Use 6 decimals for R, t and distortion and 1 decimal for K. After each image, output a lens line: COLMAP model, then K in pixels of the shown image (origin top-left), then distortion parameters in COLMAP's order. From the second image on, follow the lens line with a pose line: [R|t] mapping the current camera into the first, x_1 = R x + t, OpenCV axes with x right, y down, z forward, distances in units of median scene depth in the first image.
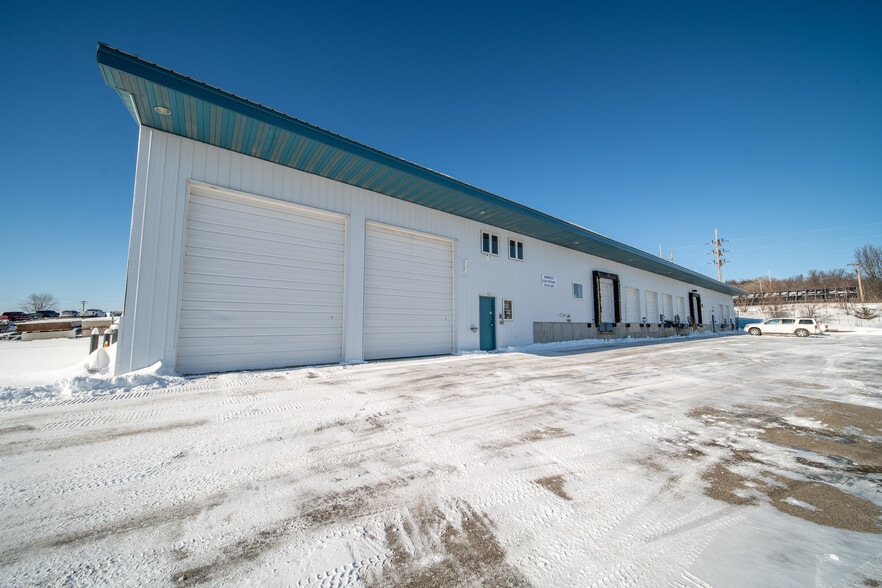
lens RADIAL K [[306.8, 0, 442.0], [0, 306.8, 298.4], [0, 0, 1]] dist [0.003183, -0.000951]
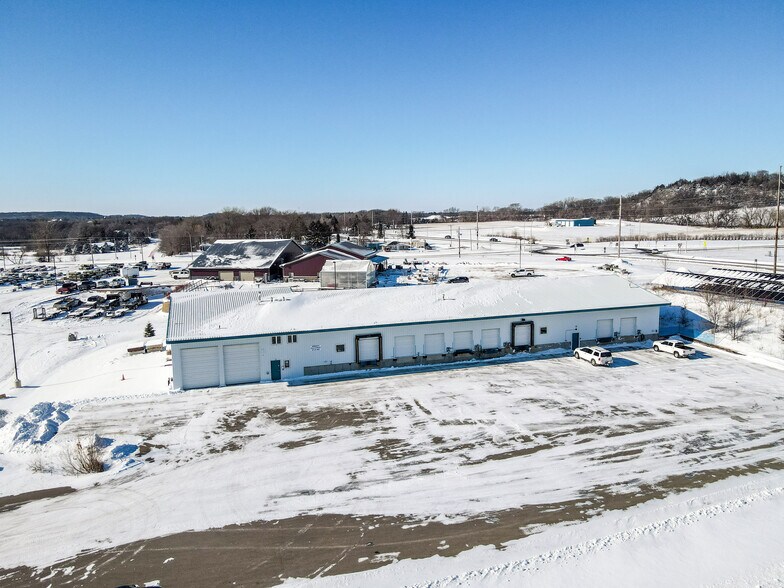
lens RADIAL K [[573.6, 0, 389.4], [0, 573.6, 283.6], [0, 0, 1]] dist [0.012617, 0.014737]
pose [[0.938613, 0.029860, -0.343676, 2.482168], [0.042735, 0.978509, 0.201730, -1.454445], [0.342313, -0.204033, 0.917165, -2.770991]]
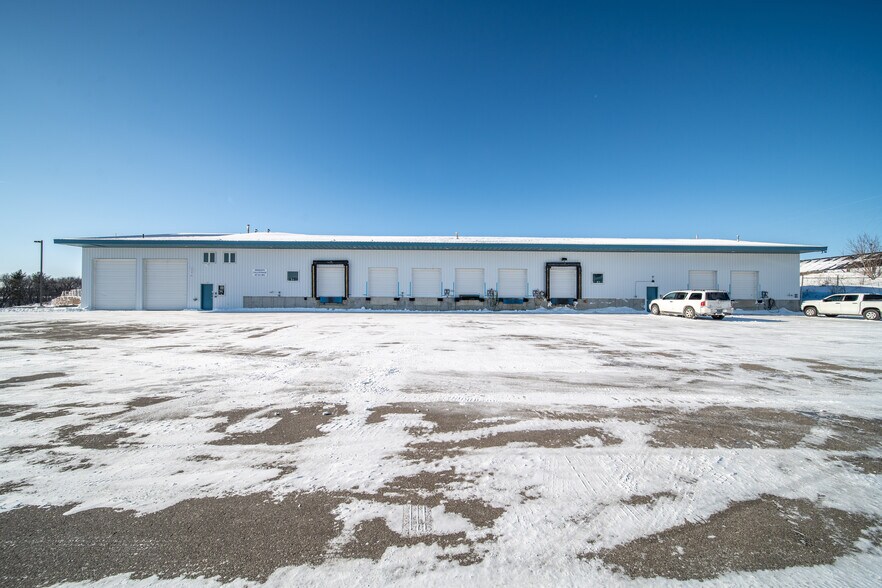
lens RADIAL K [[306.8, 0, 439.7], [0, 306.8, 298.7], [0, 0, 1]] dist [0.003183, -0.000951]
pose [[0.796067, 0.006057, -0.605178, 2.391670], [0.045841, 0.996474, 0.070274, 0.017007], [0.603470, -0.083684, 0.792982, 0.266839]]
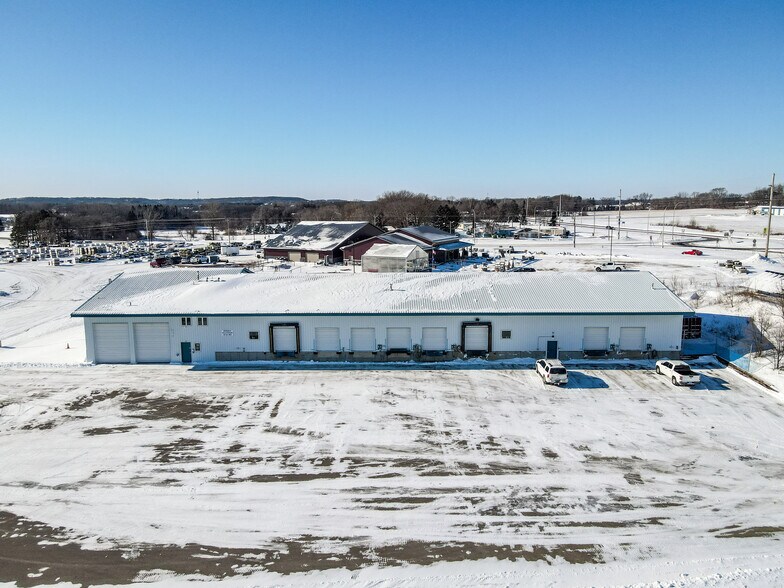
lens RADIAL K [[573.6, 0, 389.5], [0, 573.6, 307.5], [0, 0, 1]] dist [0.012617, 0.014737]
pose [[0.775837, 0.110156, -0.621243, 3.974738], [0.060535, 0.967102, 0.247082, -1.233040], [0.628023, -0.229302, 0.743645, -1.285985]]
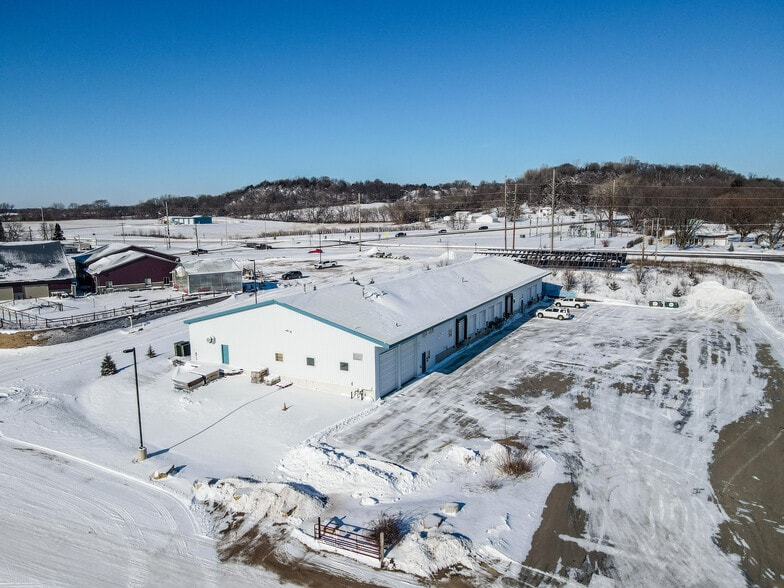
lens RADIAL K [[573.6, 0, 390.7], [0, 573.6, 291.0], [0, 0, 1]] dist [0.012617, 0.014737]
pose [[0.917953, -0.066496, 0.391076, -1.789738], [-0.024711, 0.974351, 0.223675, -1.445658], [-0.395919, -0.214987, 0.892765, -2.826704]]
